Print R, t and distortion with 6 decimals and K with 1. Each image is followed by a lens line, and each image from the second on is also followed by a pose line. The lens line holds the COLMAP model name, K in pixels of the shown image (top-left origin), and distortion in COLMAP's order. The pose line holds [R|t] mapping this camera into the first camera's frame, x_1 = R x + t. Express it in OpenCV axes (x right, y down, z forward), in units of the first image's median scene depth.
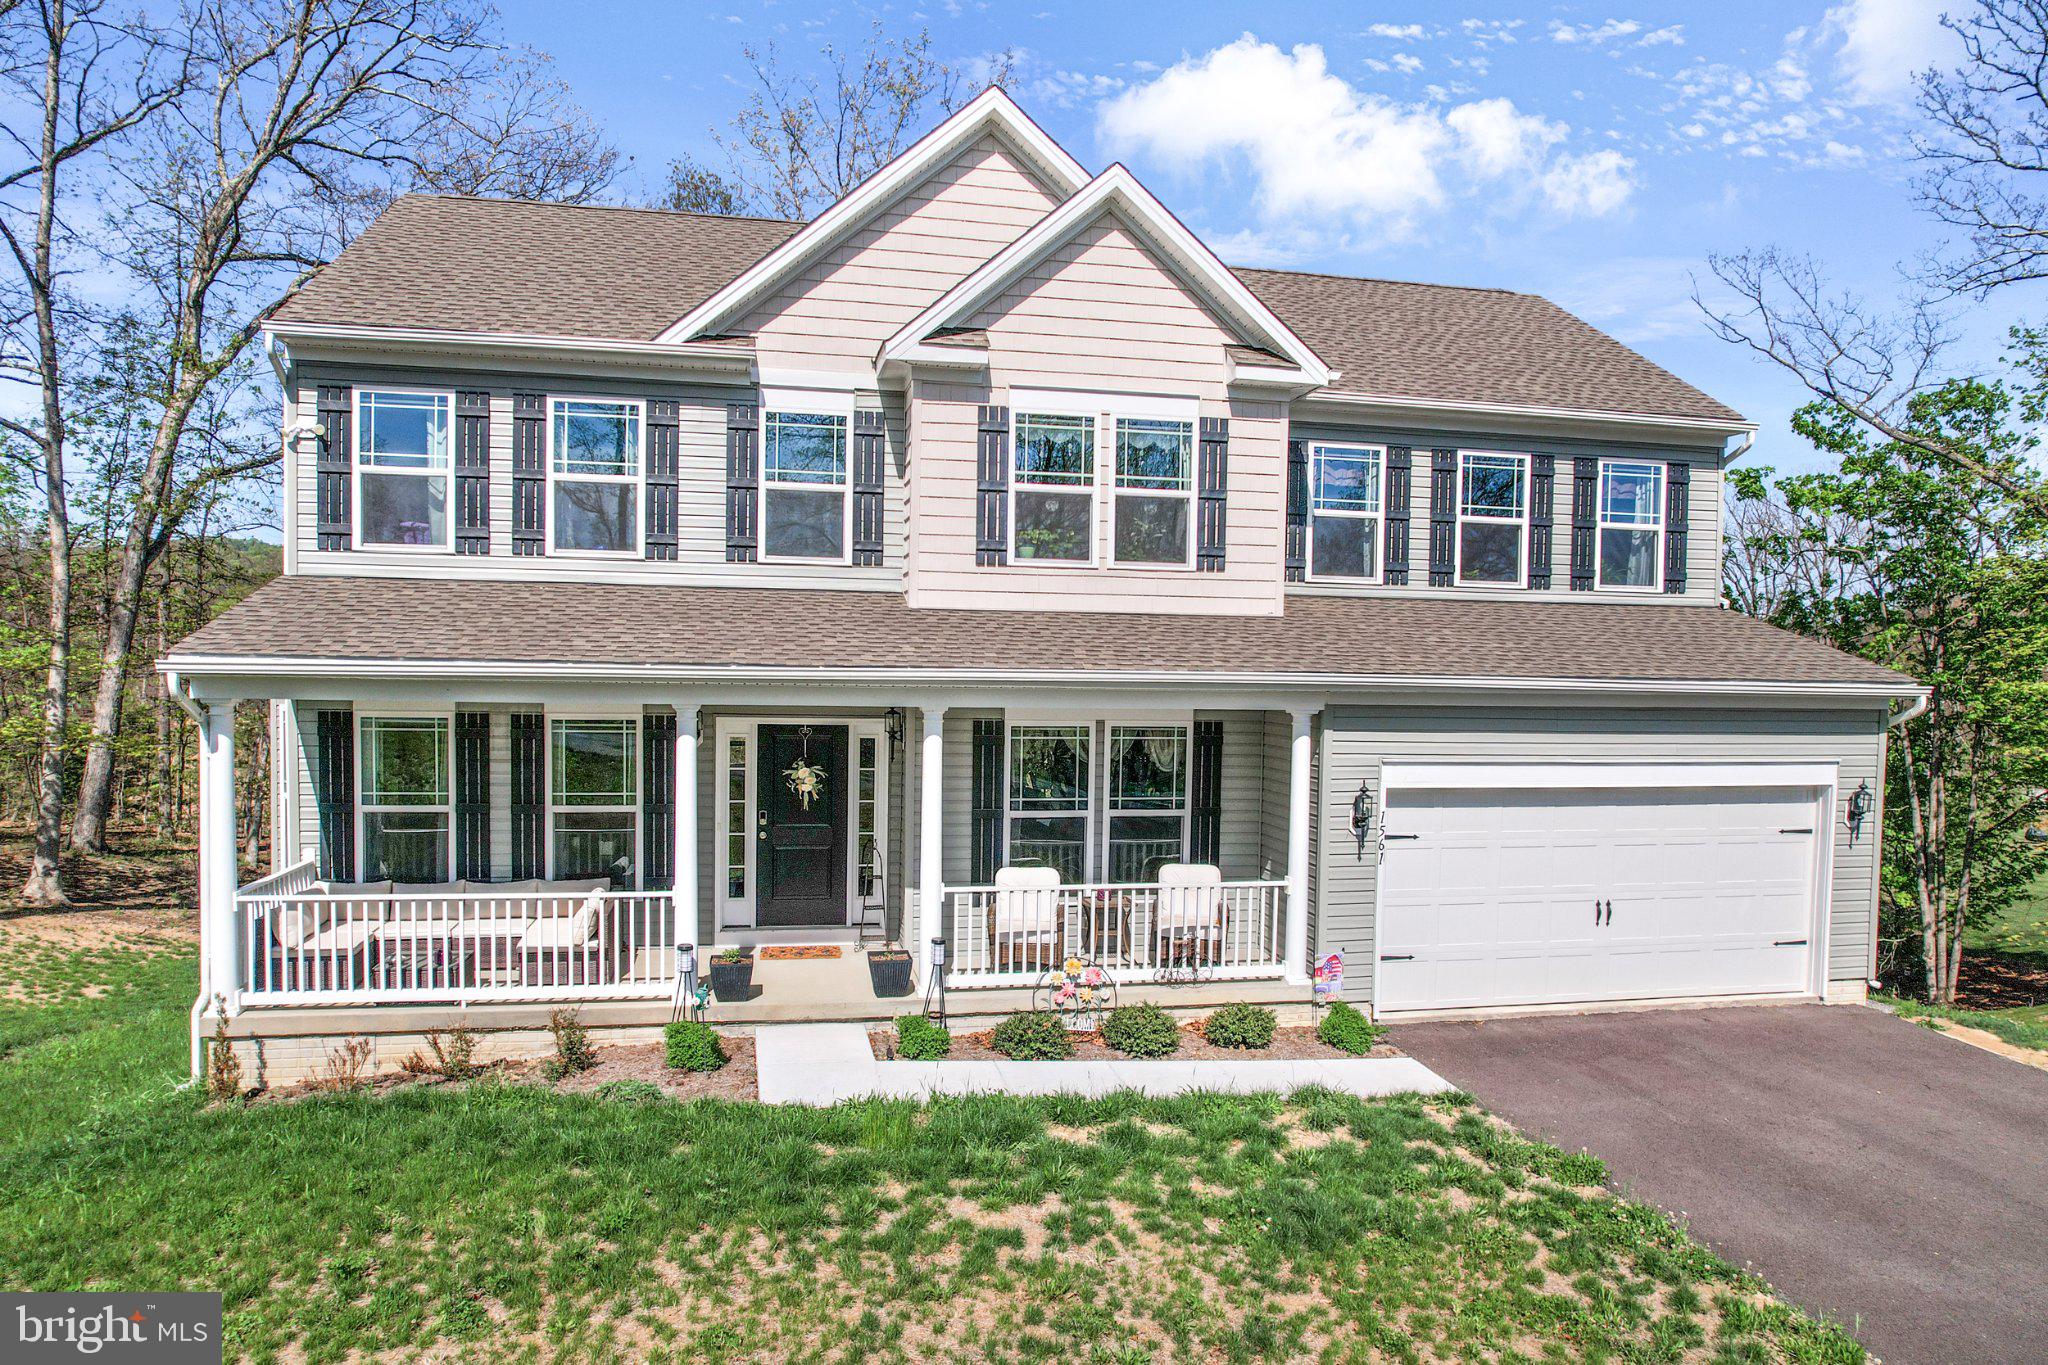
lens RADIAL K [[1319.1, 0, 1016.7], [0, 1319.1, 728.1], [0, 0, 1]] dist [-0.036037, 0.000054]
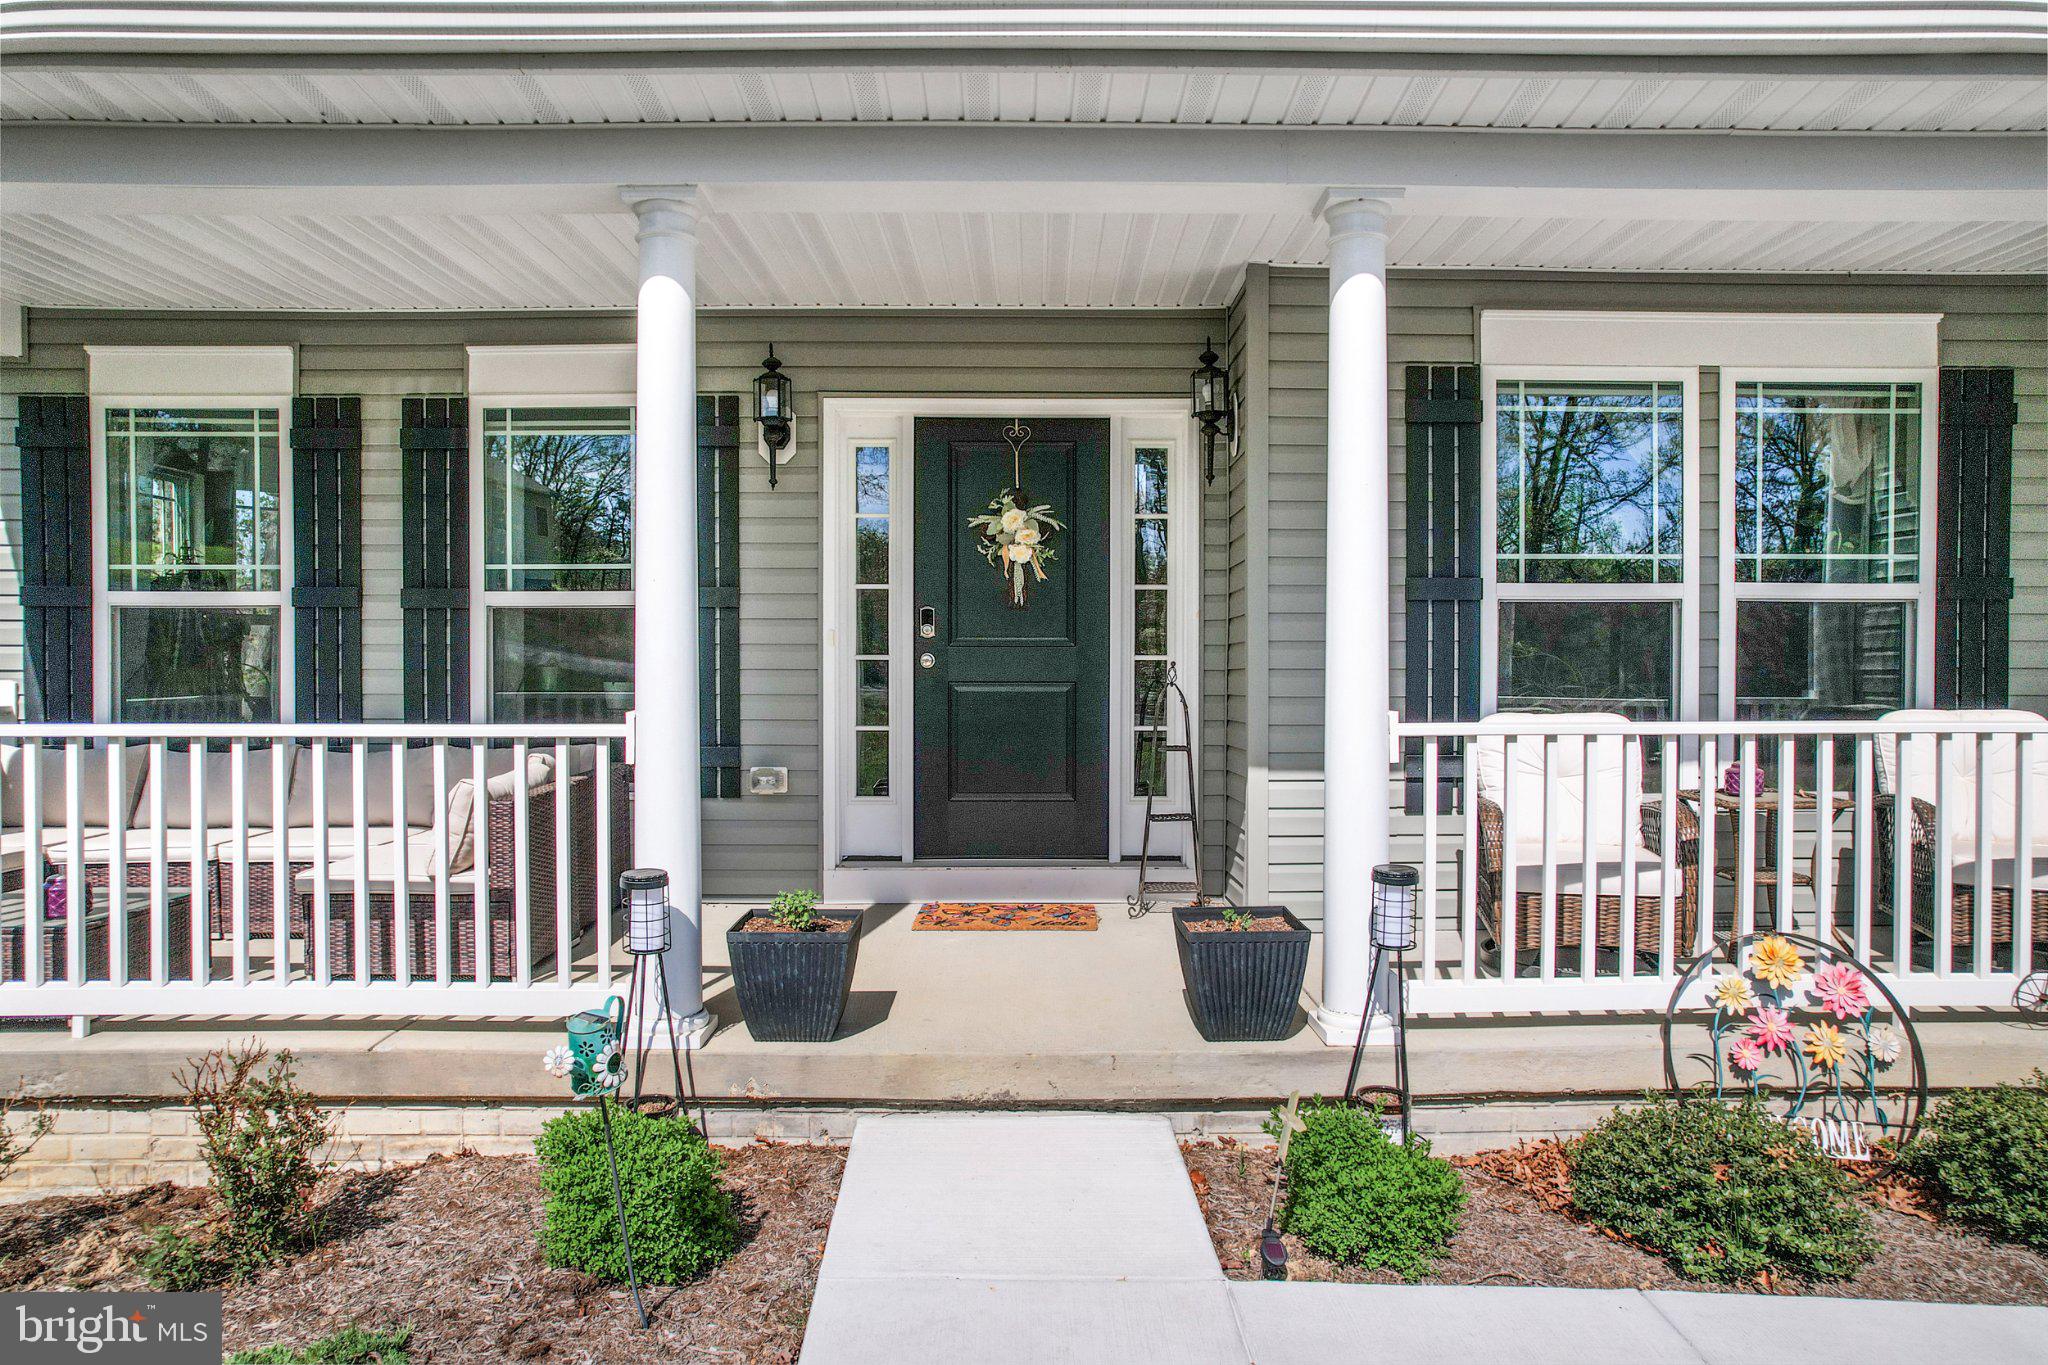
lens RADIAL K [[1278.8, 0, 1024.0], [0, 1278.8, 682.5], [0, 0, 1]] dist [-0.063437, 0.059517]
pose [[0.982971, -0.014589, -0.183179, -0.080151], [0.008494, 0.999385, -0.034012, 0.108051], [0.183562, 0.031877, 0.982491, 0.585412]]
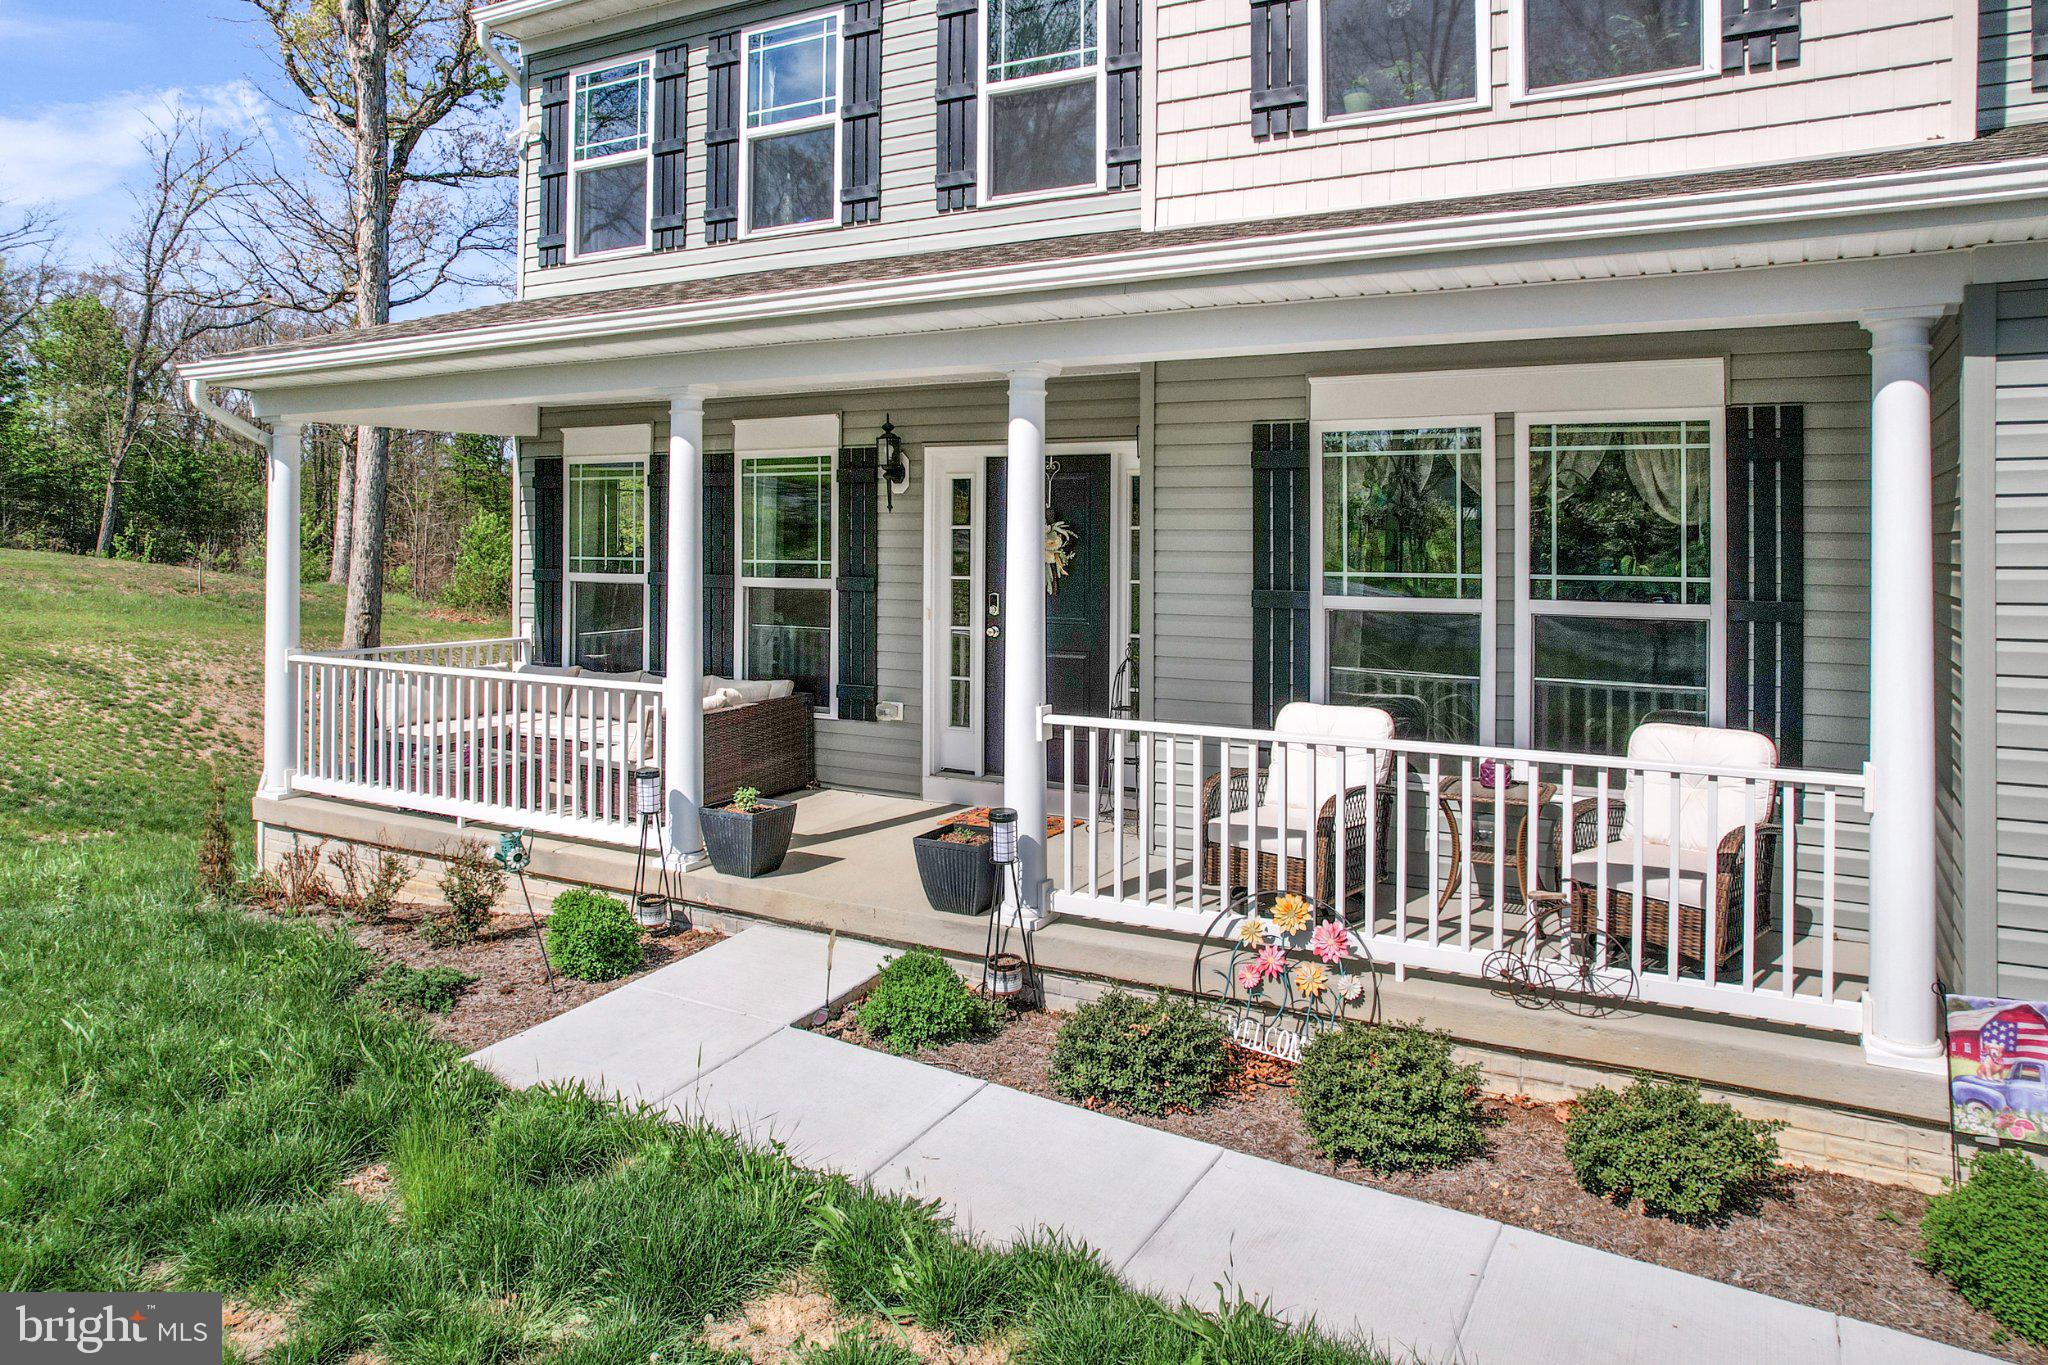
lens RADIAL K [[1340.4, 0, 1042.5], [0, 1340.4, 520.6], [0, 0, 1]] dist [-0.032450, 0.000656]
pose [[0.768698, -0.020995, -0.639268, 0.252153], [-0.022465, 0.997958, -0.059788, 0.068003], [0.639218, 0.060320, 0.766656, 0.528817]]
